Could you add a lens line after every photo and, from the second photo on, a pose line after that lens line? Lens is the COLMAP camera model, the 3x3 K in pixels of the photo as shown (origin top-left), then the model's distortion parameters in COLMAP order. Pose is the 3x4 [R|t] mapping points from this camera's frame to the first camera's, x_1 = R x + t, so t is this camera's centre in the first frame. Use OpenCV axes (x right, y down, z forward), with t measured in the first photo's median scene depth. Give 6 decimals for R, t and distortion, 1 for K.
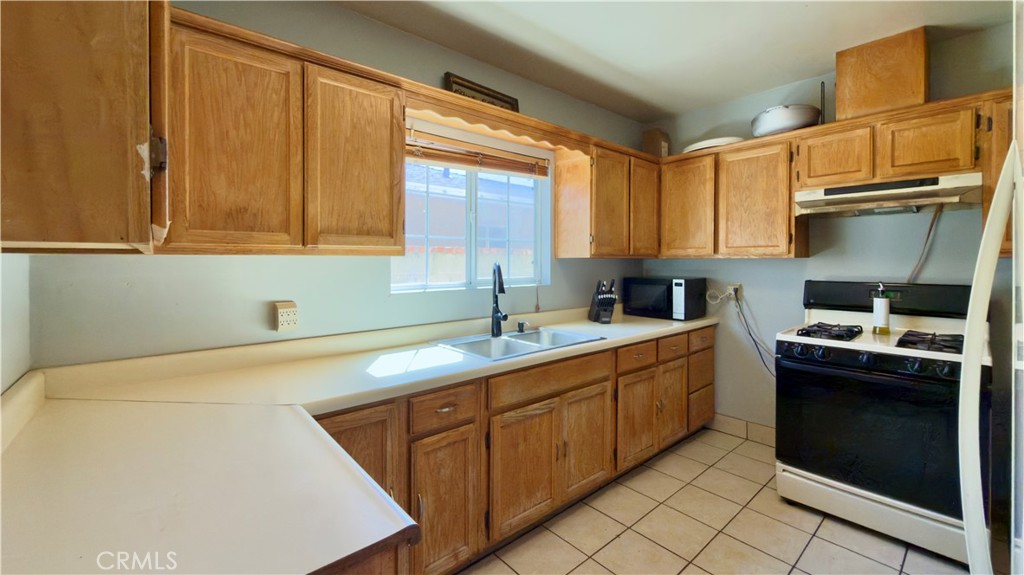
lens RADIAL K [[413.4, 0, 511.3], [0, 413.4, 282.0], [0, 0, 1]] dist [-0.000425, -0.000039]
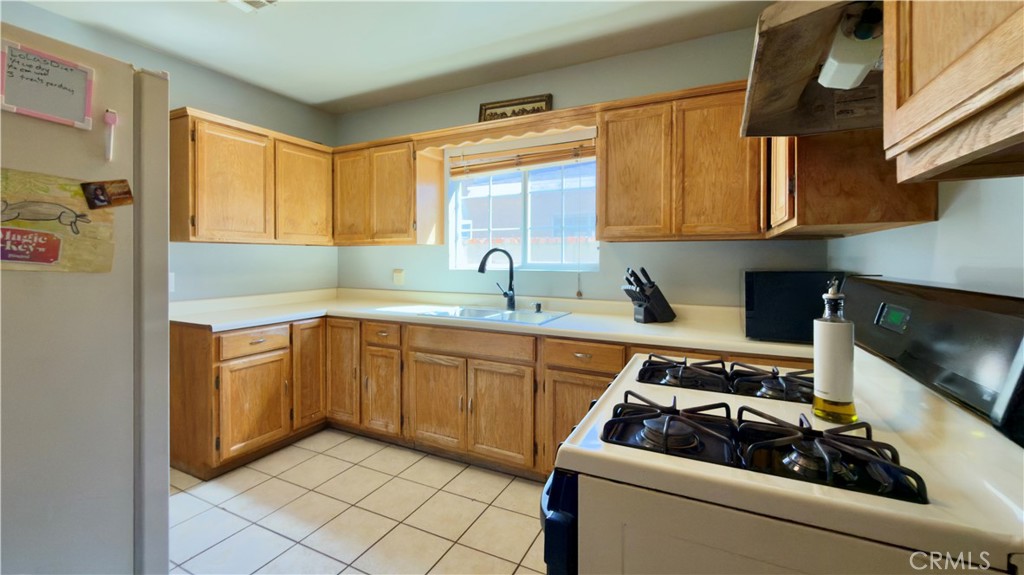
lens RADIAL K [[413.4, 0, 511.3], [0, 413.4, 282.0], [0, 0, 1]] dist [-0.000425, -0.000039]
pose [[0.388073, 0.053648, -0.920066, 1.322402], [-0.048643, 0.998105, 0.037681, 0.006180], [0.920344, 0.030132, 0.389947, 0.690300]]
